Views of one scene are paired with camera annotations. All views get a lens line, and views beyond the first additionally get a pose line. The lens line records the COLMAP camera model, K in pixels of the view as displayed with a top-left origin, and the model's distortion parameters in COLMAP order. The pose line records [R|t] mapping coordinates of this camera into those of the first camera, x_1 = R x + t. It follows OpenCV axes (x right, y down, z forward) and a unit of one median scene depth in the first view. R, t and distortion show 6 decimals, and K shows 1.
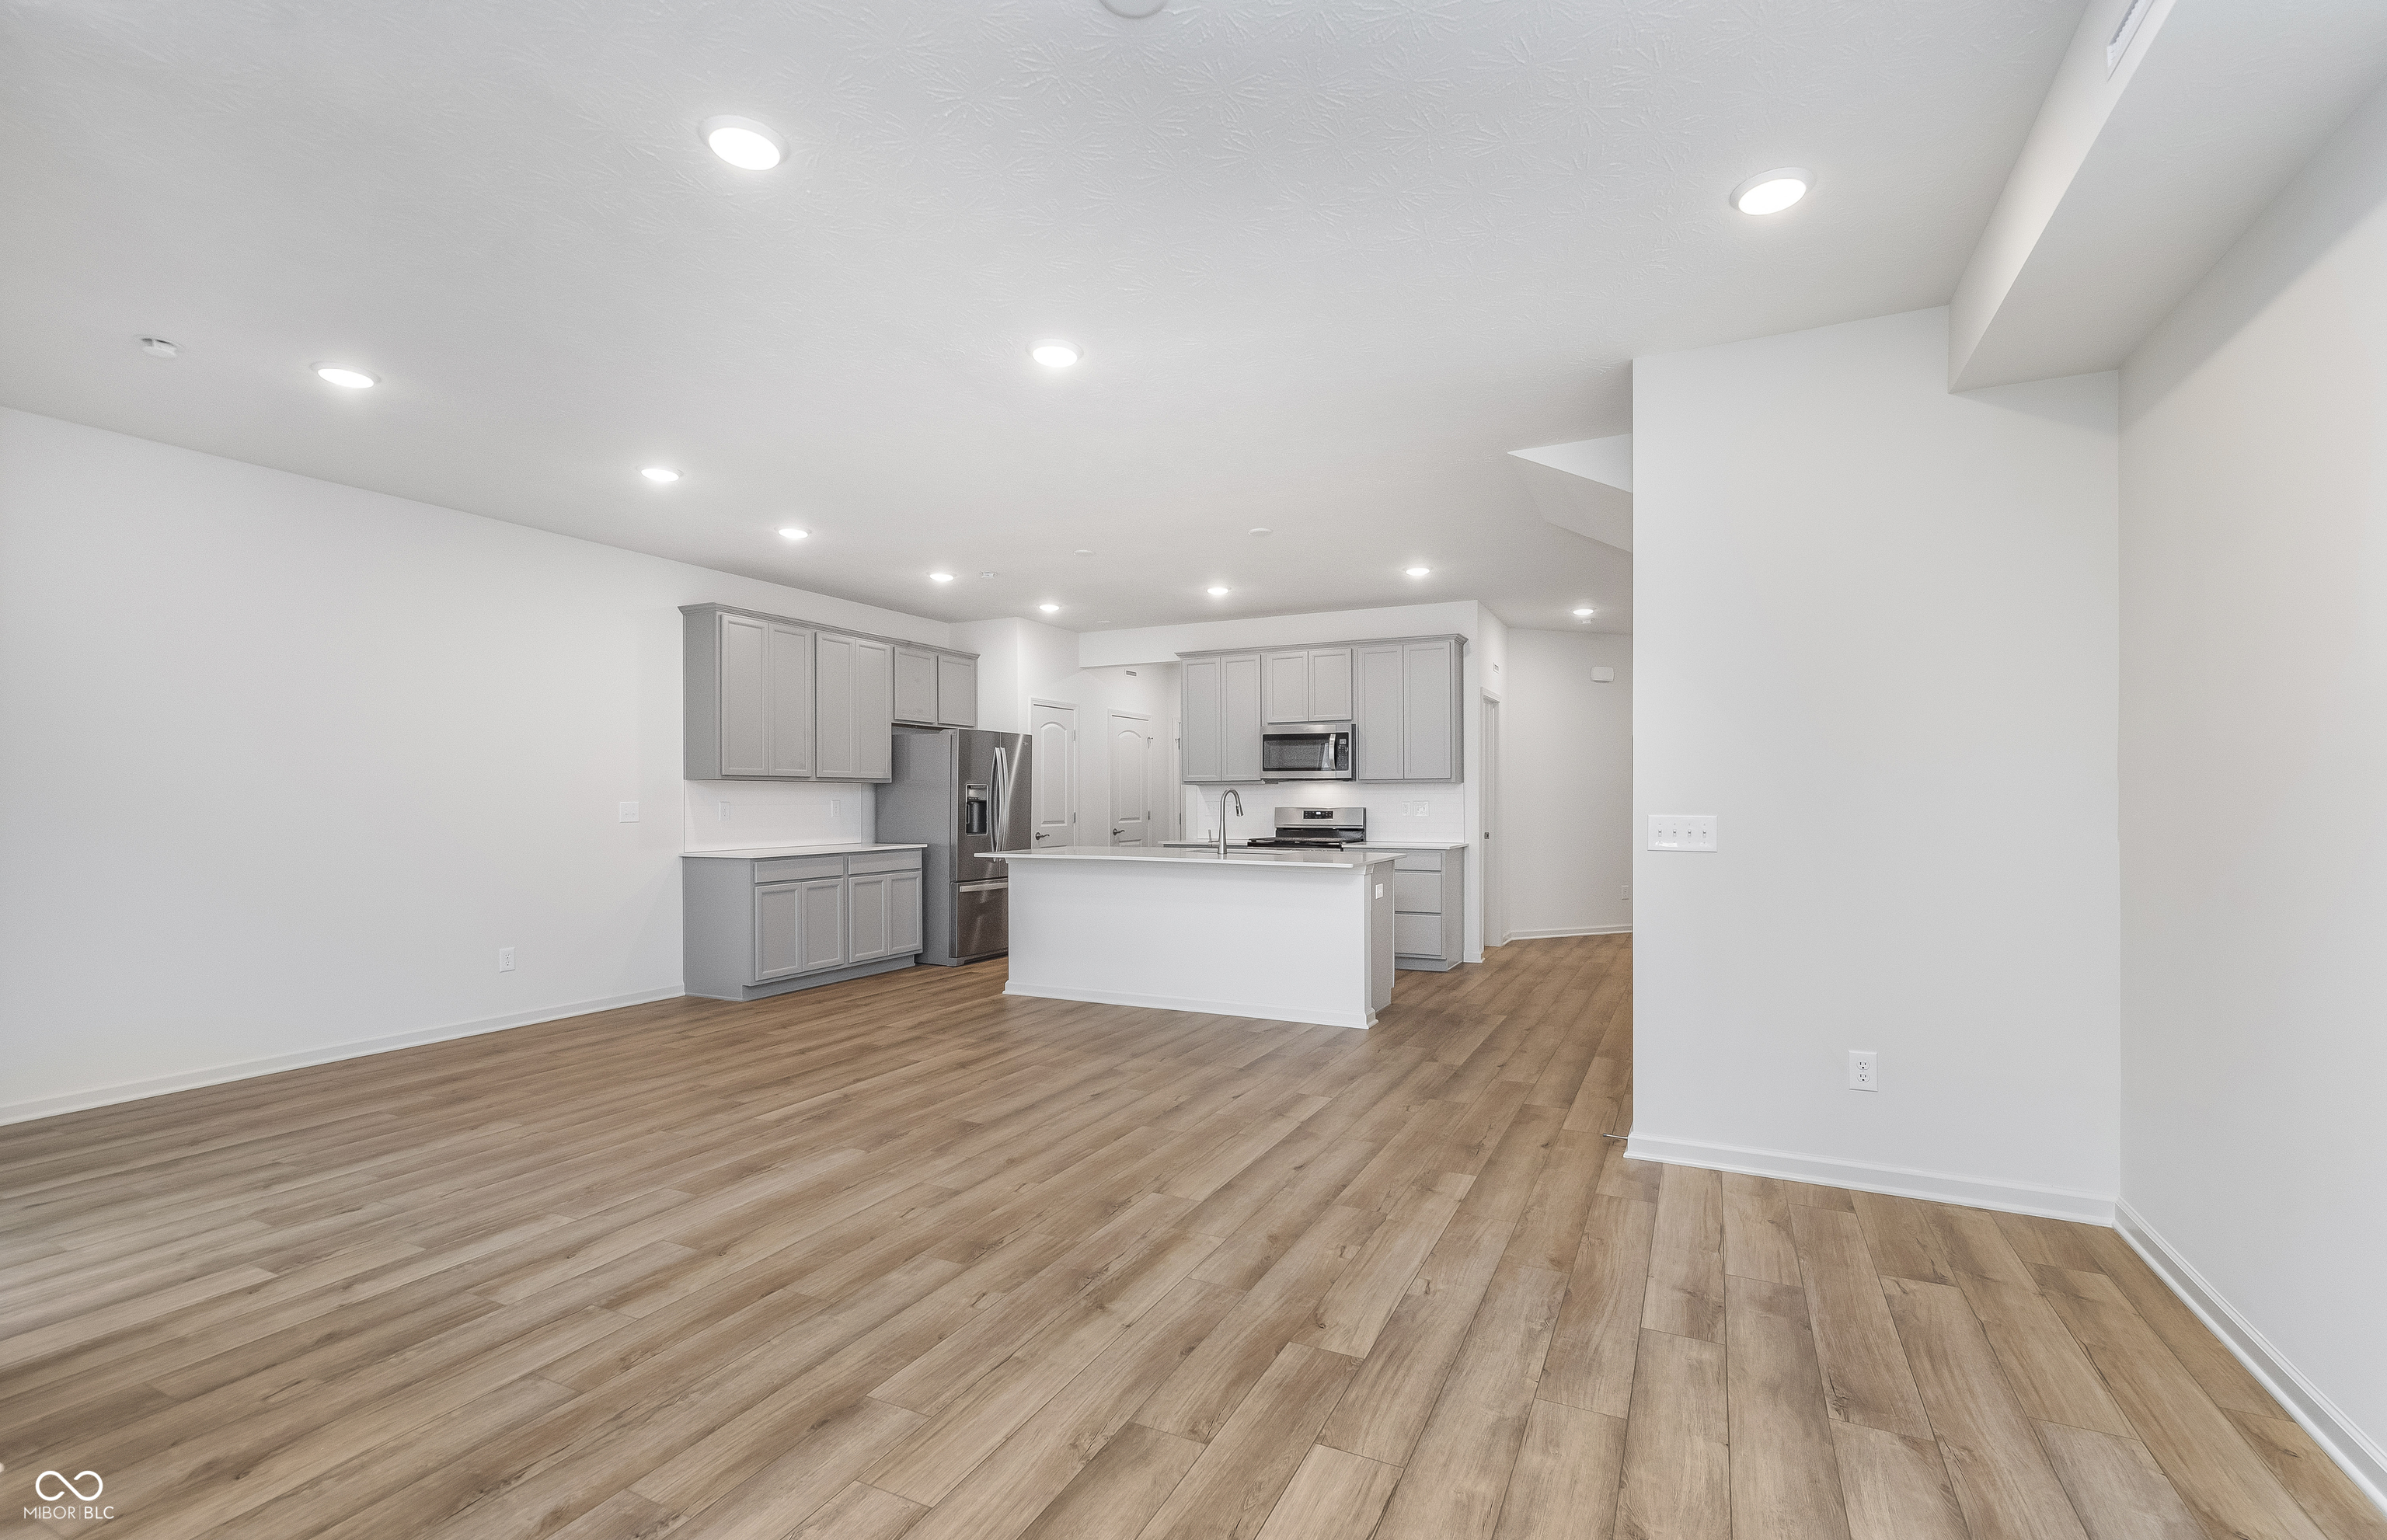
lens RADIAL K [[1037.4, 0, 1204.9], [0, 1037.4, 792.8], [0, 0, 1]] dist [0.002808, 0.000038]
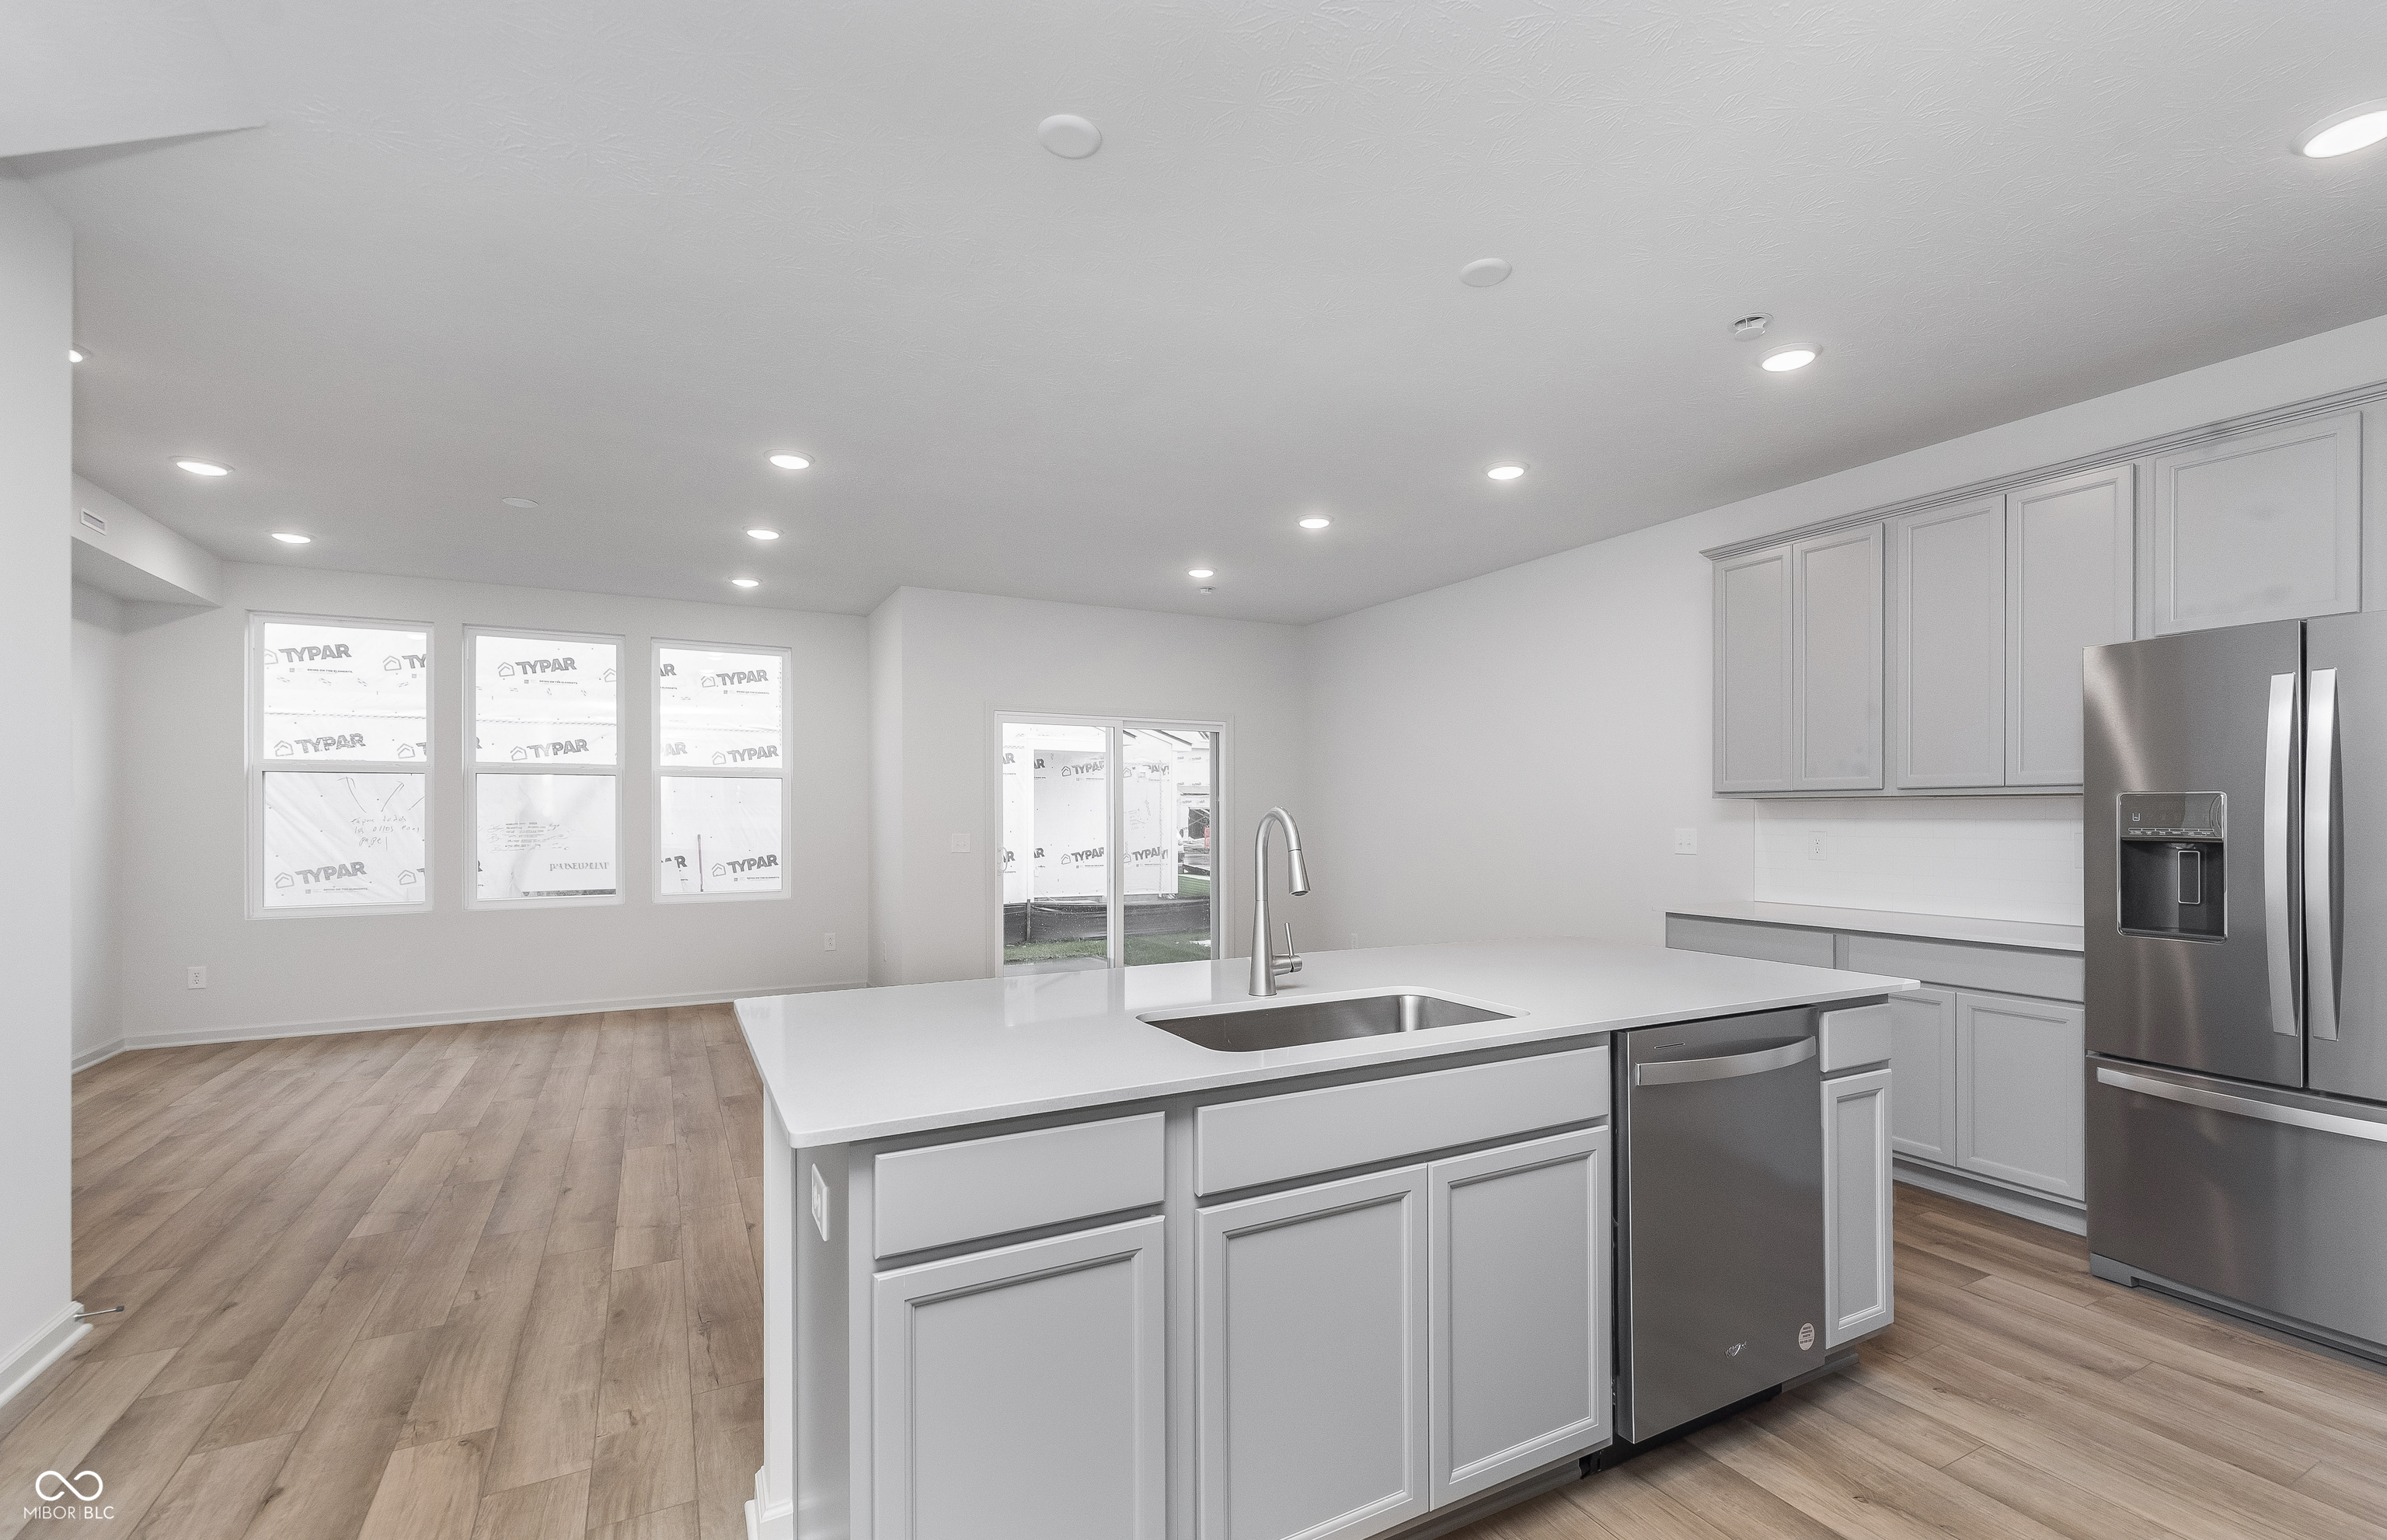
lens RADIAL K [[1035.7, 0, 1228.0], [0, 1035.7, 810.5], [0, 0, 1]] dist [0.001805, 0.000131]
pose [[-0.571858, -0.000104, -0.820353, 0.567640], [0.007166, 0.999961, -0.005122, -0.007046], [0.820322, -0.008808, -0.571835, 2.161919]]
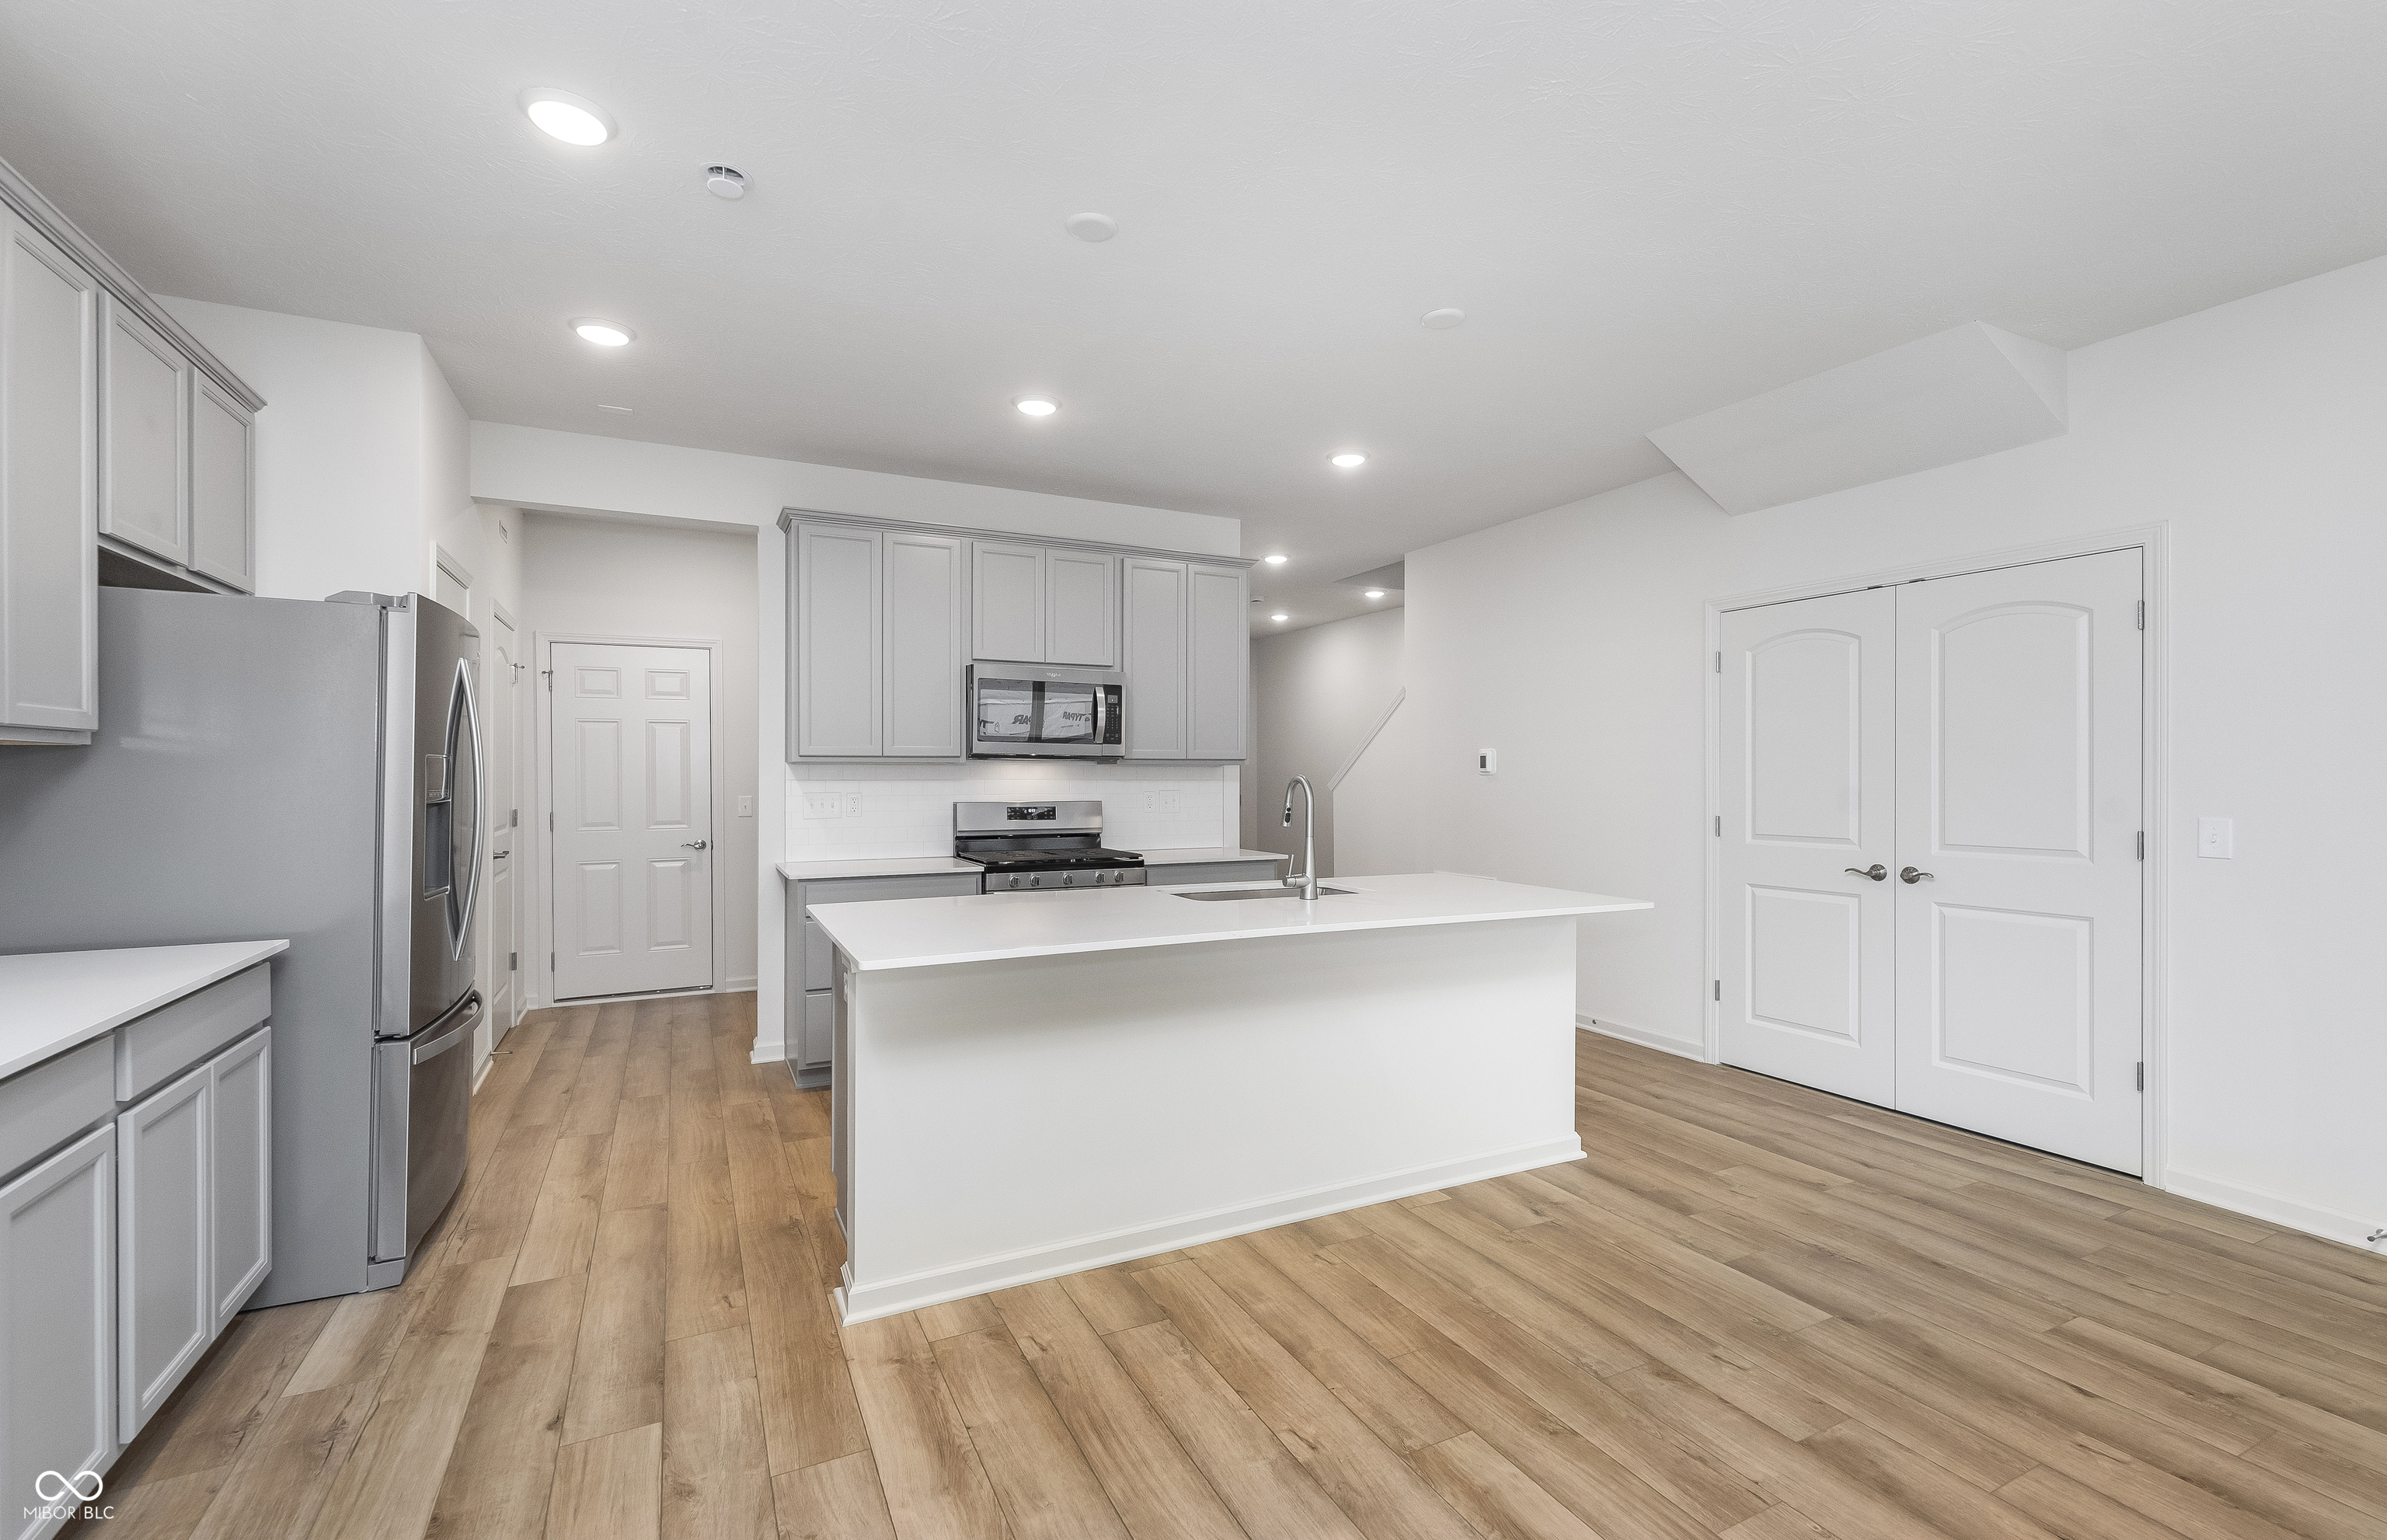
lens RADIAL K [[1038.1, 0, 1193.5], [0, 1038.1, 770.0], [0, 0, 1]] dist [-0.000591, -0.000277]
pose [[0.602106, 0.005910, 0.798395, -0.814472], [-0.009604, 0.999954, -0.000159, -0.014500], [-0.798359, -0.007572, 0.602135, 1.310792]]
